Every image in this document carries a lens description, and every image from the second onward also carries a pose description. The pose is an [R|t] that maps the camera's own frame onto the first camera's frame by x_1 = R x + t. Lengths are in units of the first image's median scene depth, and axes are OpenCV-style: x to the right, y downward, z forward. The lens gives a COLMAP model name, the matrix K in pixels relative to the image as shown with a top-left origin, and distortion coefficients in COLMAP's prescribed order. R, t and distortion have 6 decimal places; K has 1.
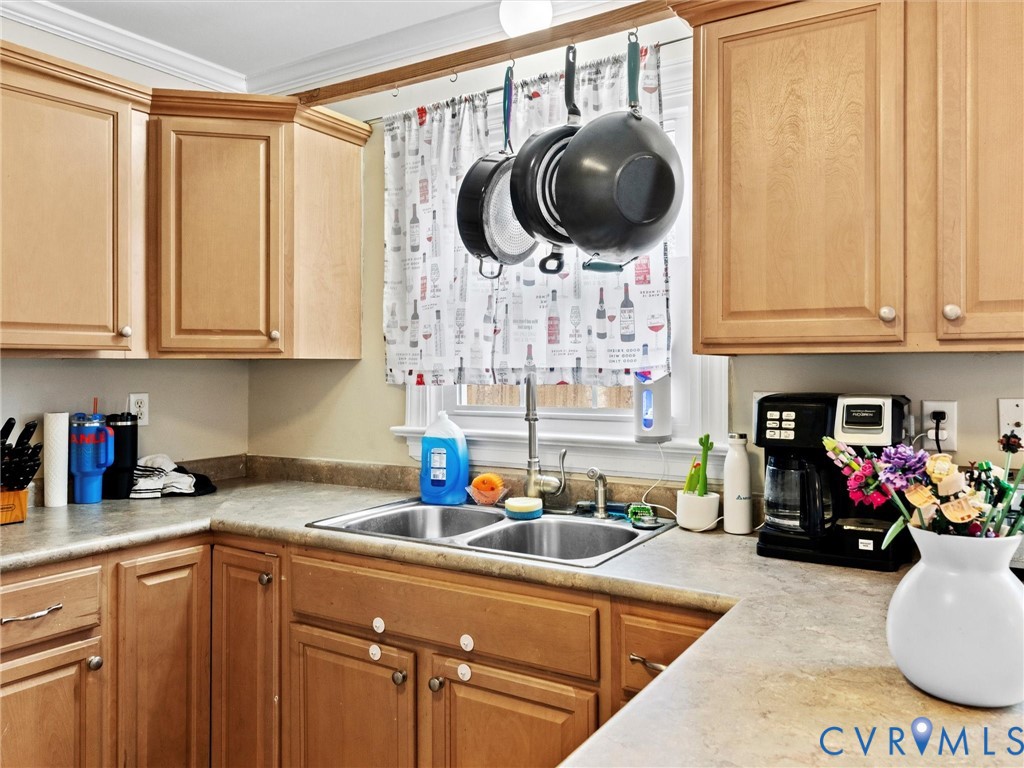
lens RADIAL K [[781.6, 0, 515.7], [0, 781.6, 367.1], [0, 0, 1]] dist [0.005799, 0.000497]
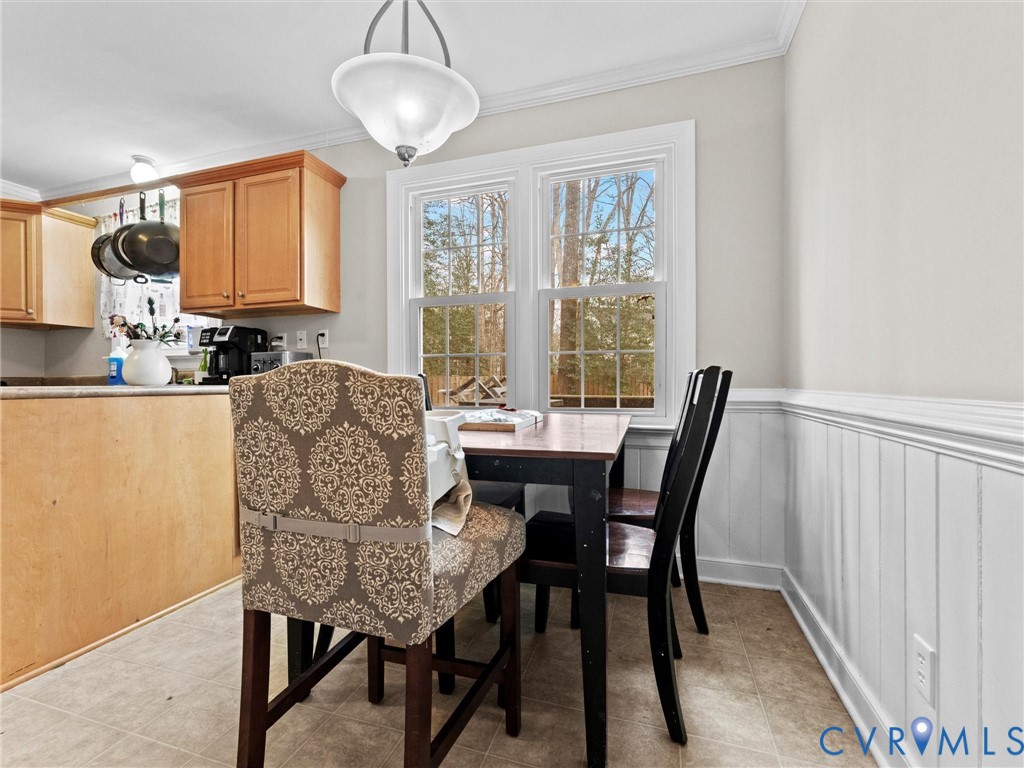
lens RADIAL K [[469.1, 0, 496.7], [0, 469.1, 383.2], [0, 0, 1]] dist [0.000653, 0.000452]
pose [[0.972728, -0.004789, 0.231899, 0.712266], [0.003982, 0.999984, 0.003949, 0.173661], [-0.231914, -0.002918, 0.972732, -0.629587]]
